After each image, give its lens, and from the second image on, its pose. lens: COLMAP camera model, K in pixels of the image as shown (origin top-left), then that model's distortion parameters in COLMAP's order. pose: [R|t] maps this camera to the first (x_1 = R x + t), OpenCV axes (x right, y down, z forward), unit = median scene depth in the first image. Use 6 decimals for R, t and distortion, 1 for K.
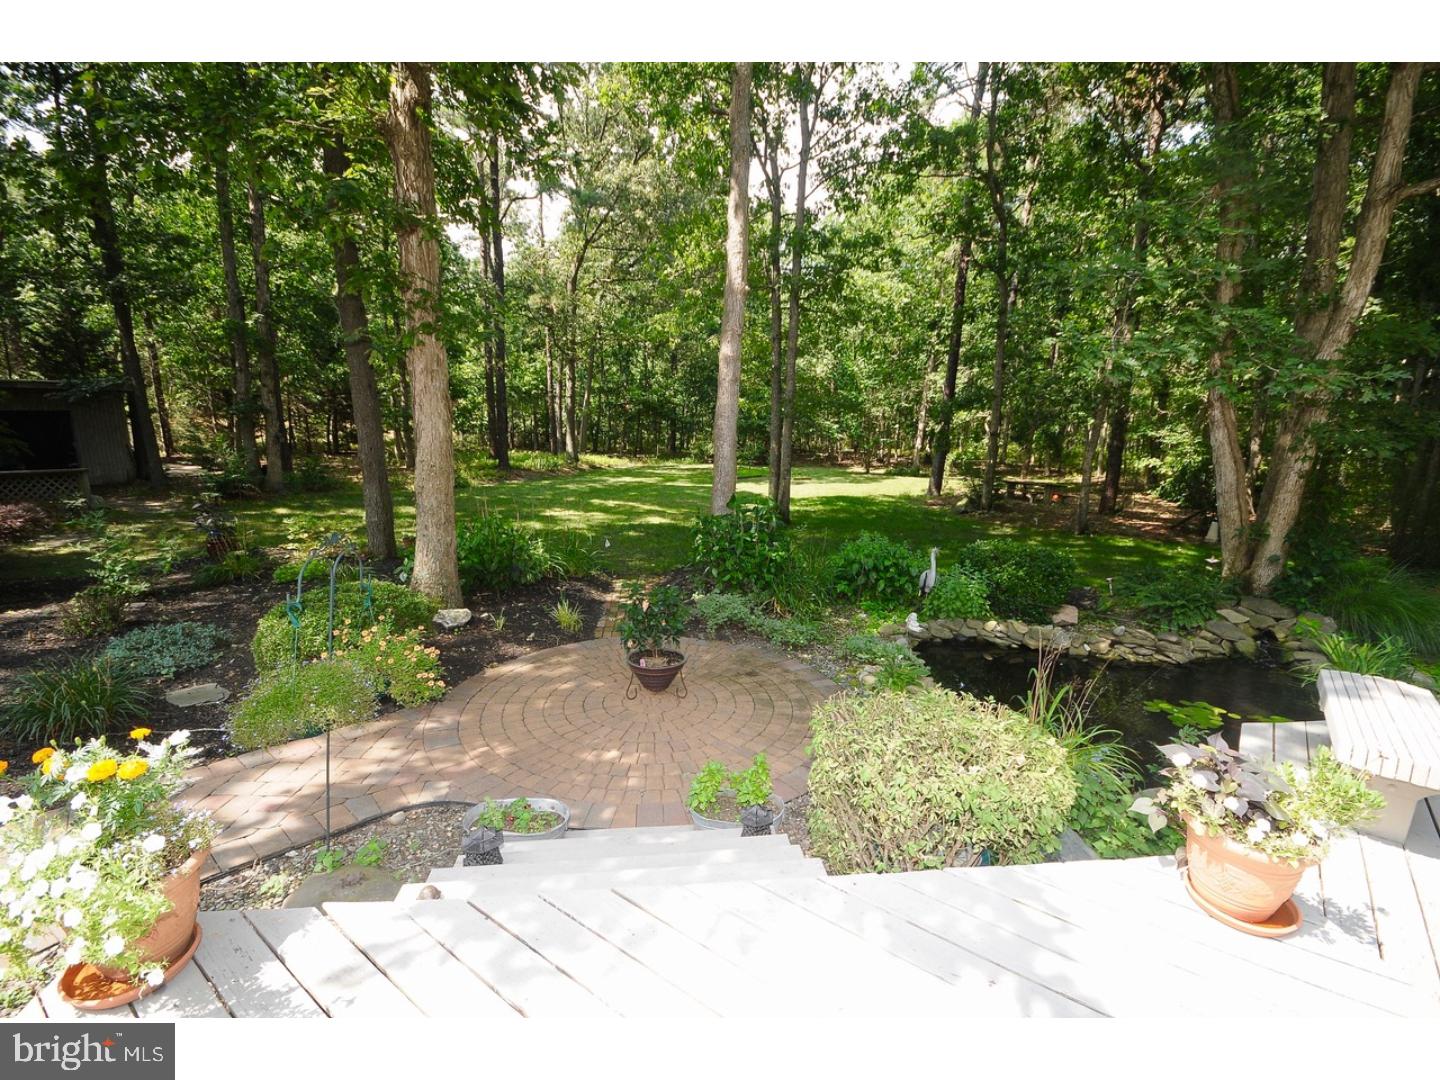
lens RADIAL K [[632.9, 0, 723.8], [0, 632.9, 556.7], [0, 0, 1]] dist [0.020891, -0.018974]
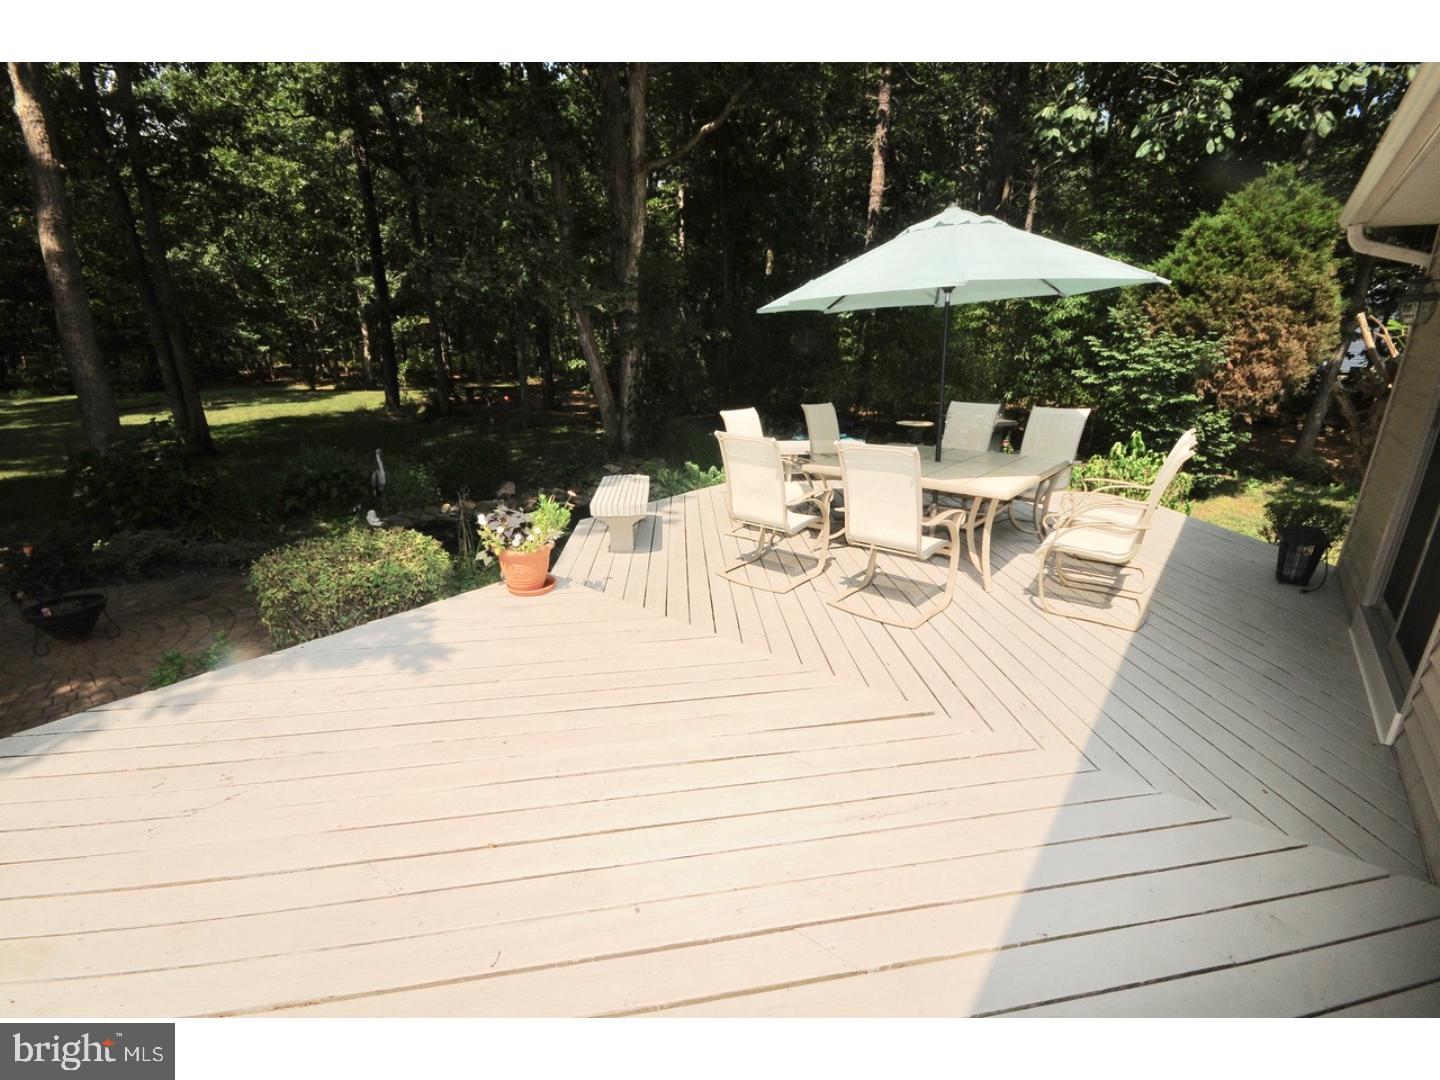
lens RADIAL K [[632.9, 0, 723.8], [0, 632.9, 556.7], [0, 0, 1]] dist [0.020891, -0.018974]
pose [[0.716041, -0.248614, 0.652285, -0.002538], [0.158471, 0.967925, 0.194958, 0.043887], [-0.679832, -0.036229, 0.732472, -0.205893]]
